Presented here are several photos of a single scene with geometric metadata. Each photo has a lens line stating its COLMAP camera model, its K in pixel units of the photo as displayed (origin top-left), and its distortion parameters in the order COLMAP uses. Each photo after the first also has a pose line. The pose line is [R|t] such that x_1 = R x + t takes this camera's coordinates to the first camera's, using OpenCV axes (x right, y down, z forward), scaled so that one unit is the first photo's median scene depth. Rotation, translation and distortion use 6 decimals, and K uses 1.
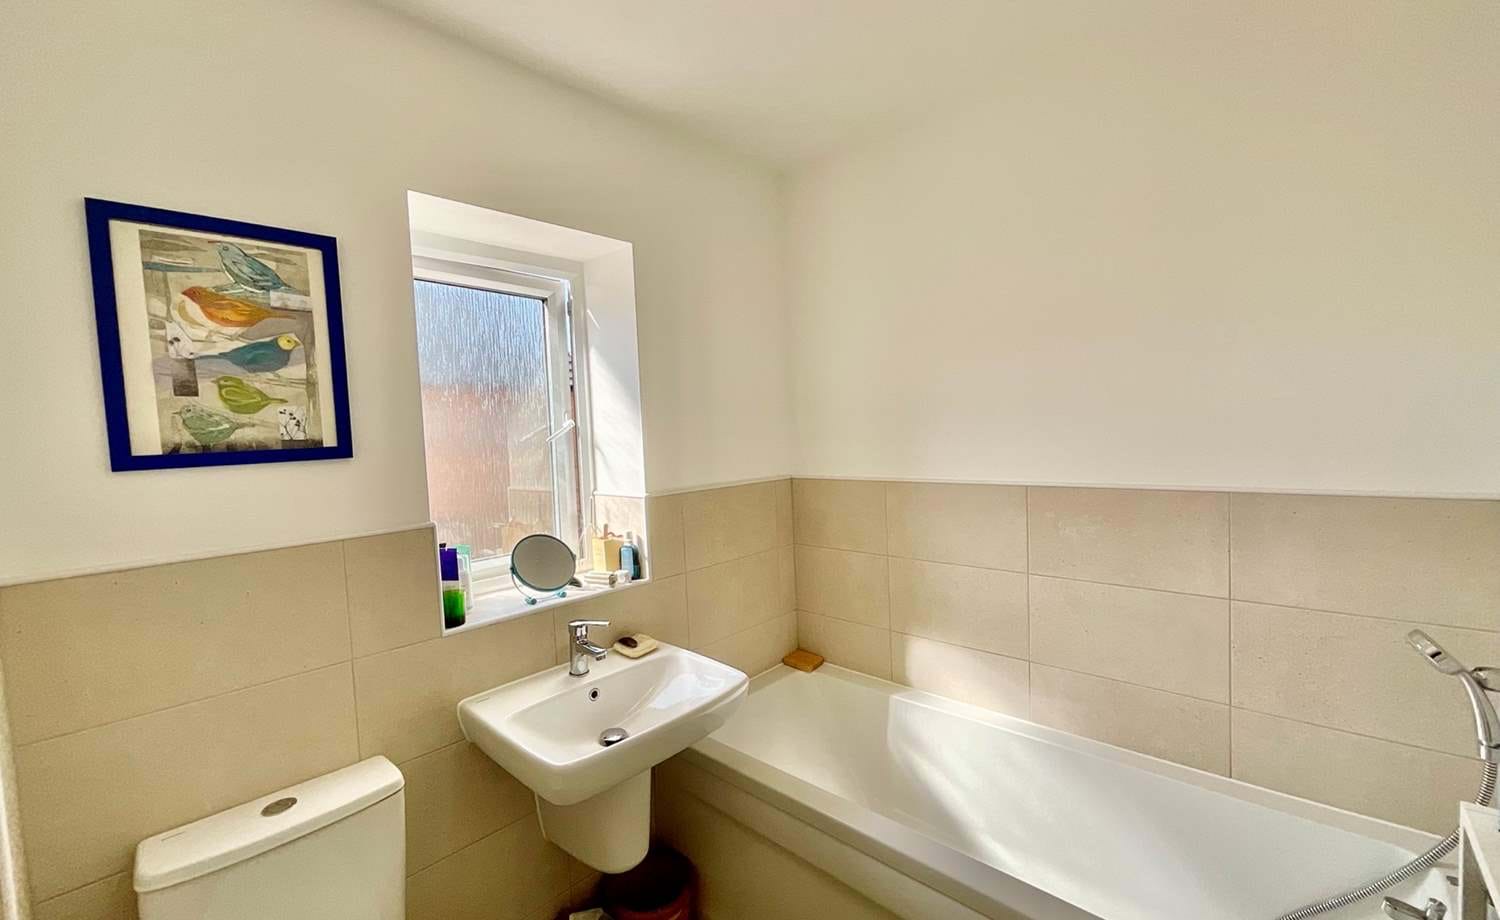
lens RADIAL K [[610.9, 0, 750.0], [0, 610.9, 460.0], [0, 0, 1]] dist [-0.001337, 0.000139]
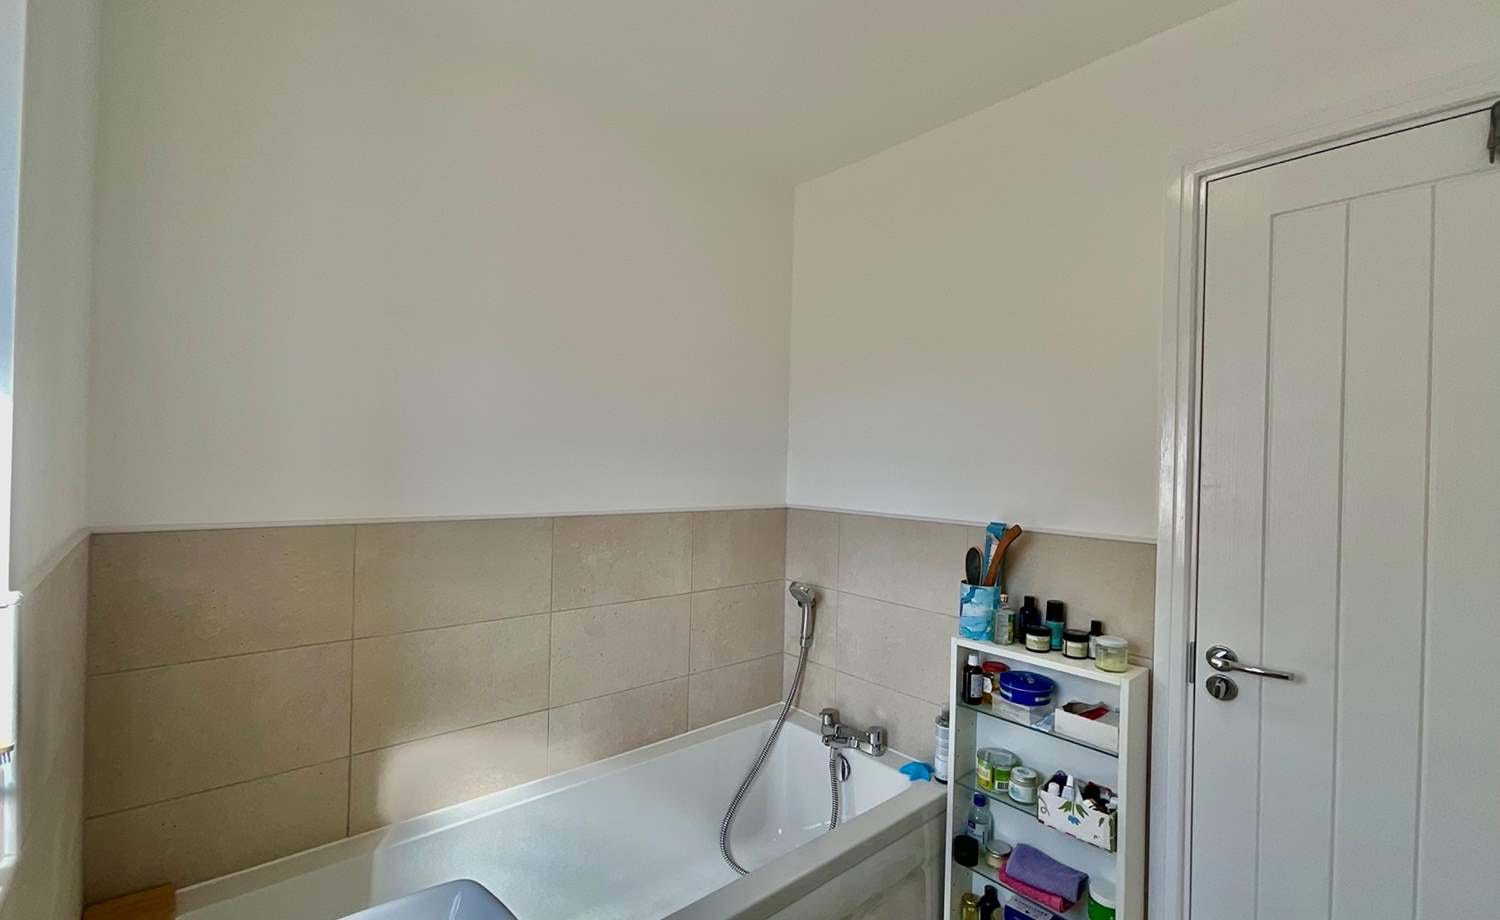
lens RADIAL K [[660.3, 0, 750.0], [0, 660.3, 460.0], [0, 0, 1]] dist [-0.001205, 0.000284]
pose [[0.096713, 0.044756, 0.994306, -0.482661], [0.023227, 0.998615, -0.047209, 0.009278], [-0.995041, 0.027660, 0.095540, 0.556694]]
